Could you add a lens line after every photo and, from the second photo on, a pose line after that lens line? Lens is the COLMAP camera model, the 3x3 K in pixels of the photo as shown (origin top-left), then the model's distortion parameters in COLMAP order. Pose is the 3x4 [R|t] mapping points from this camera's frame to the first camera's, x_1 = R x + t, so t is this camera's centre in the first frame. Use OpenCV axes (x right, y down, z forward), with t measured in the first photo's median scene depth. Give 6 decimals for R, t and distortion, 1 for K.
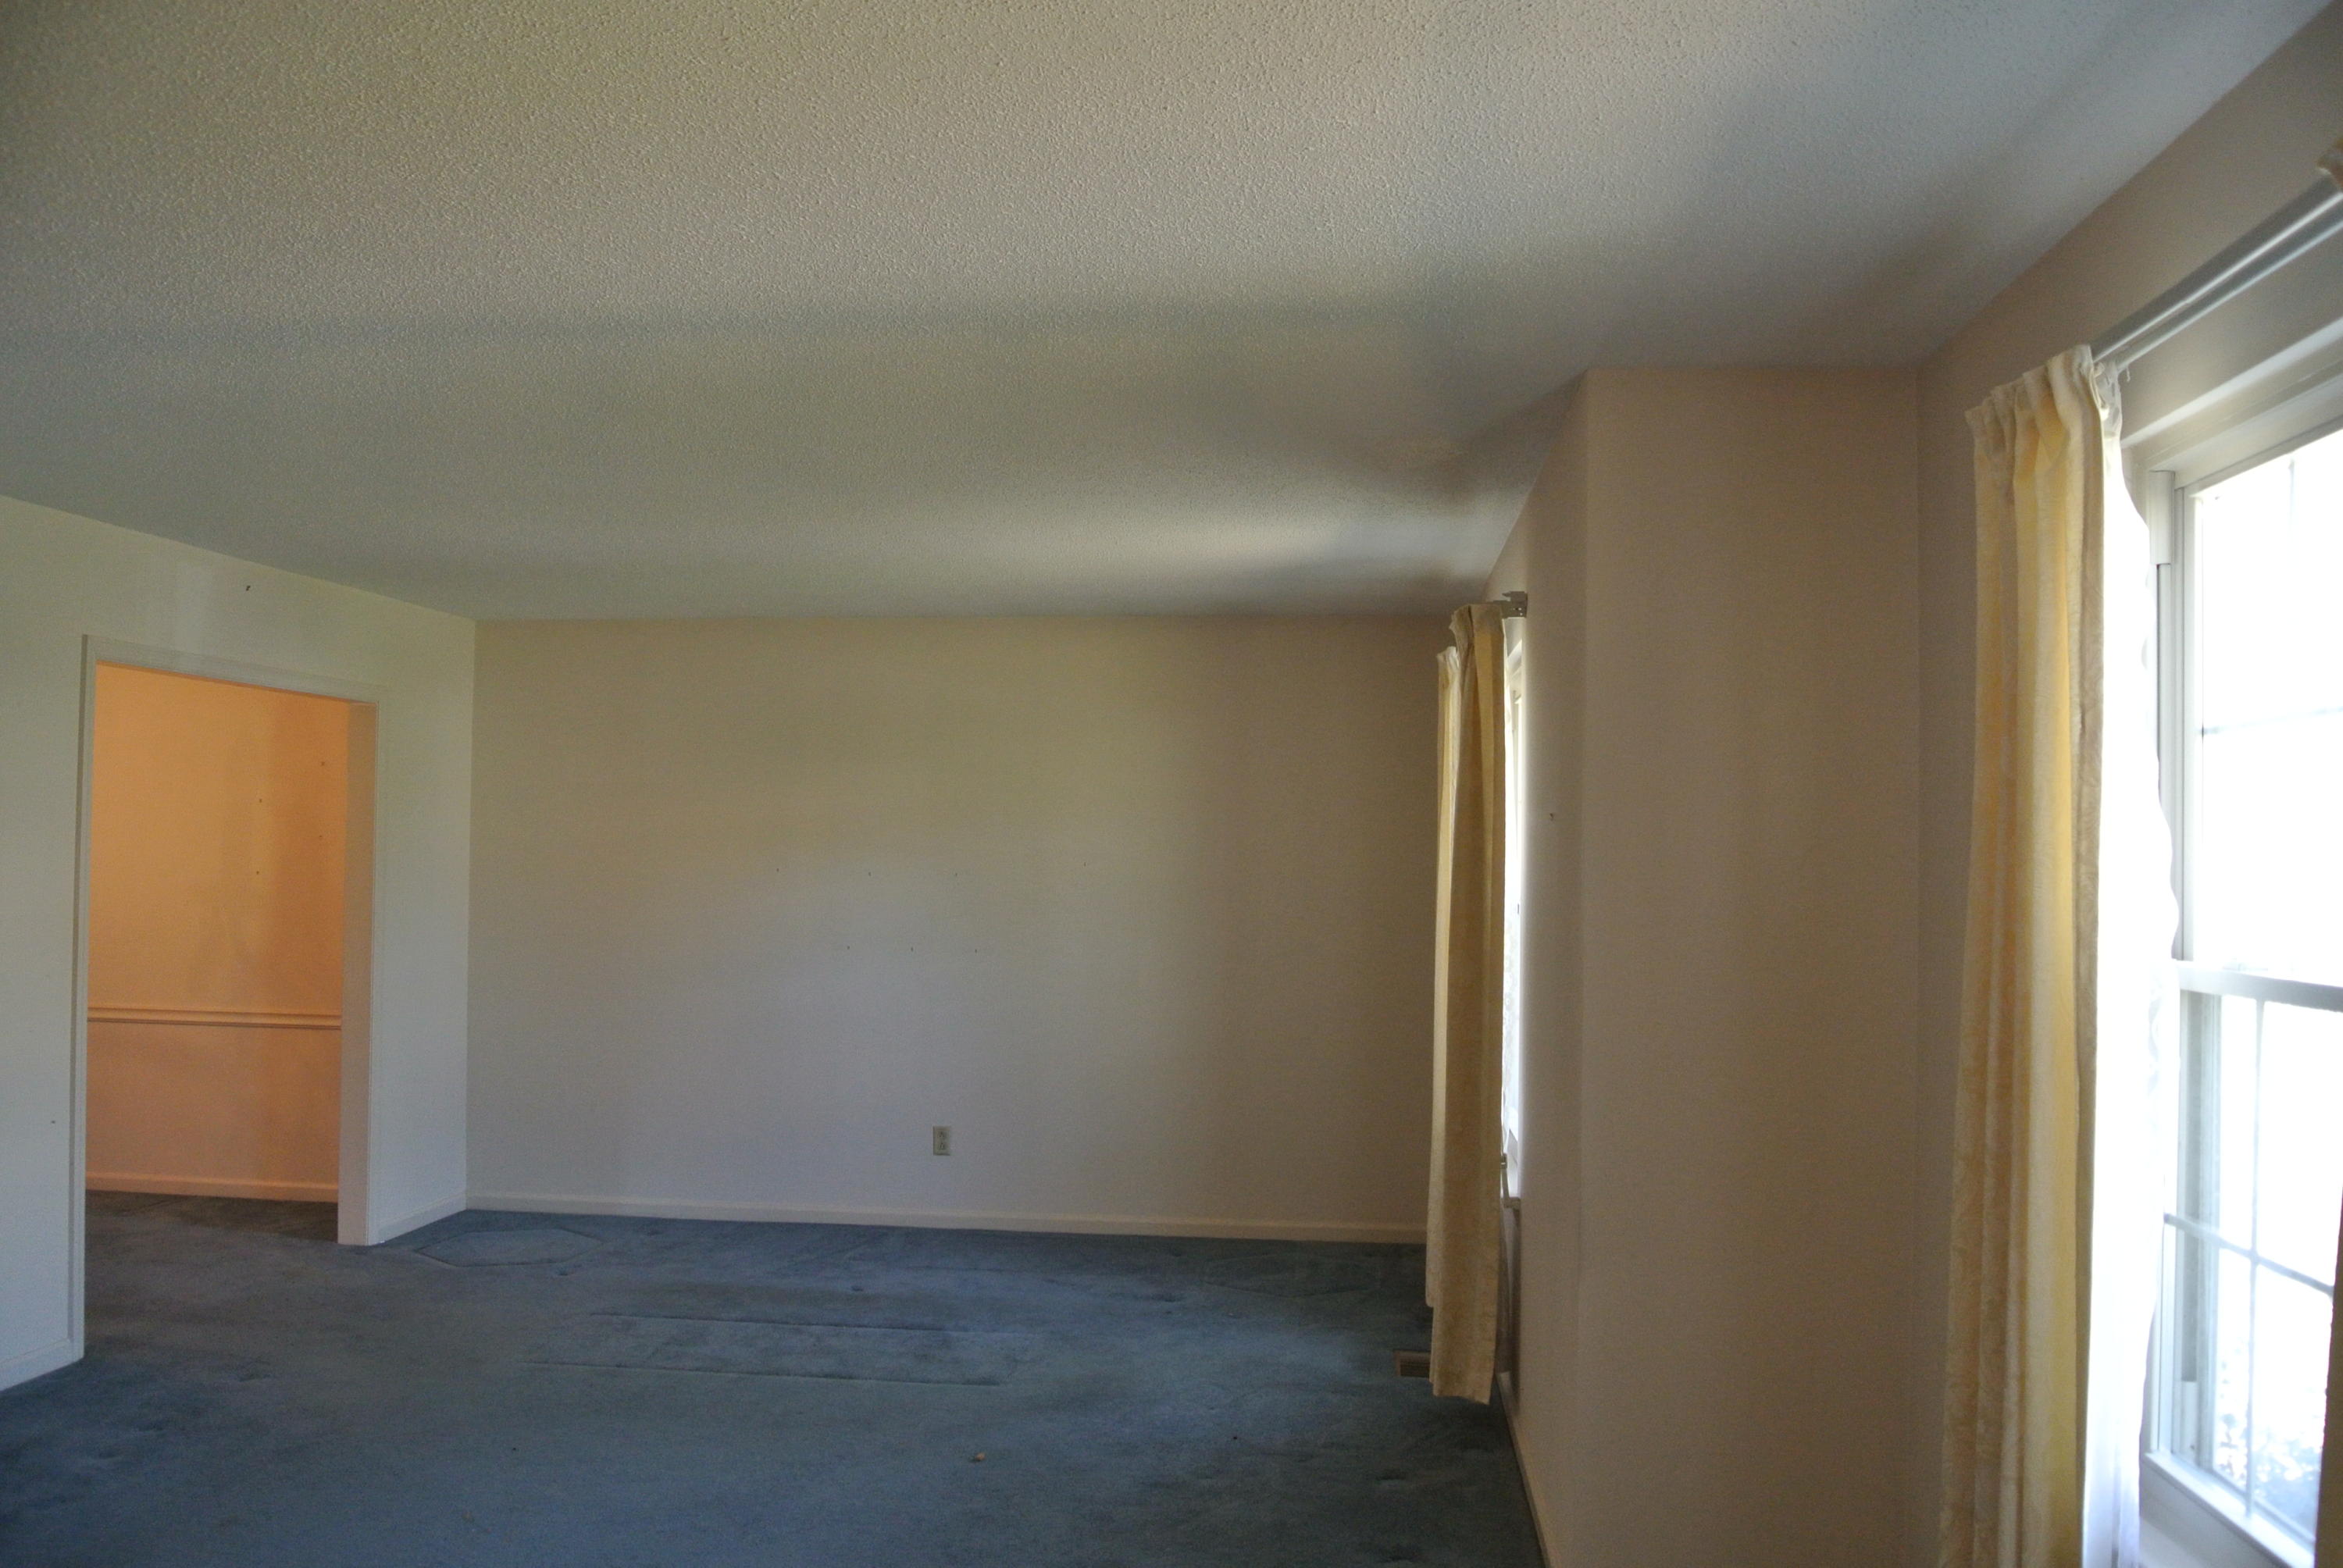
lens RADIAL K [[1834.1, 0, 1168.5], [0, 1834.1, 805.0], [0, 0, 1]] dist [-0.090503, 0.044500]
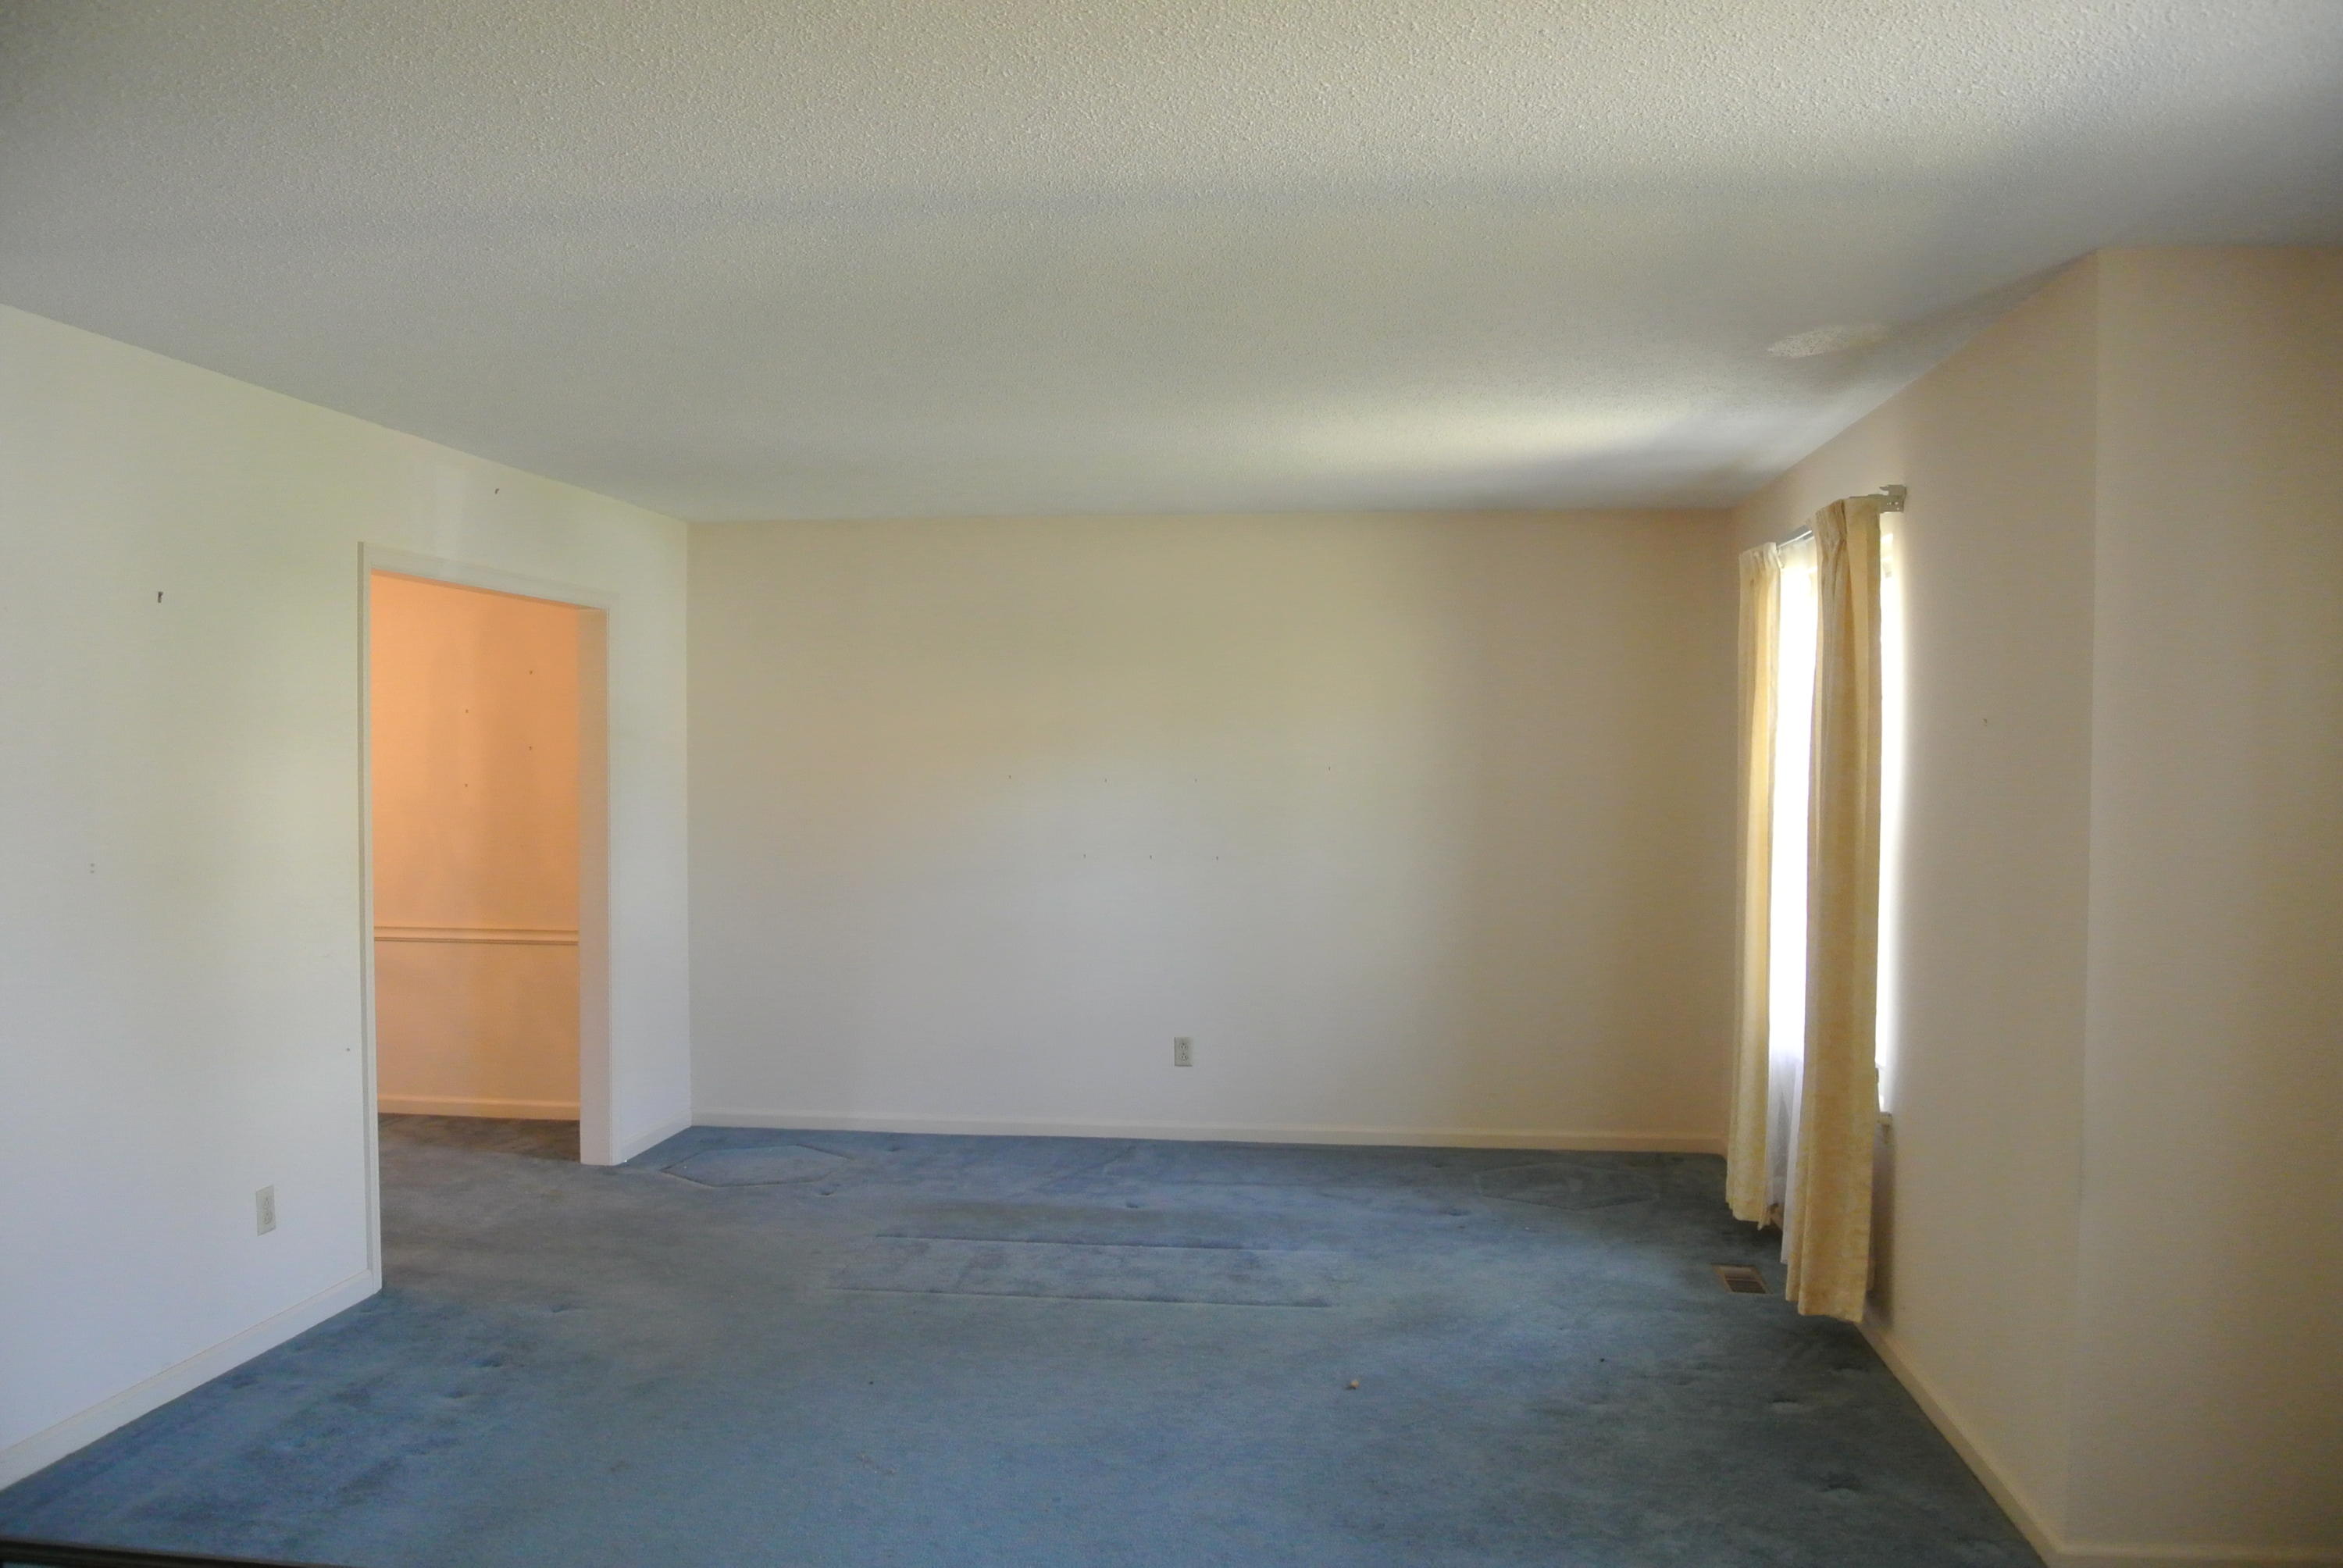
lens RADIAL K [[1834.1, 0, 1168.5], [0, 1834.1, 805.0], [0, 0, 1]] dist [-0.090503, 0.044500]
pose [[0.999846, -0.007708, -0.015754, -0.151037], [0.008598, 0.998326, 0.057198, -0.005921], [0.015286, -0.057325, 0.998239, 0.034820]]
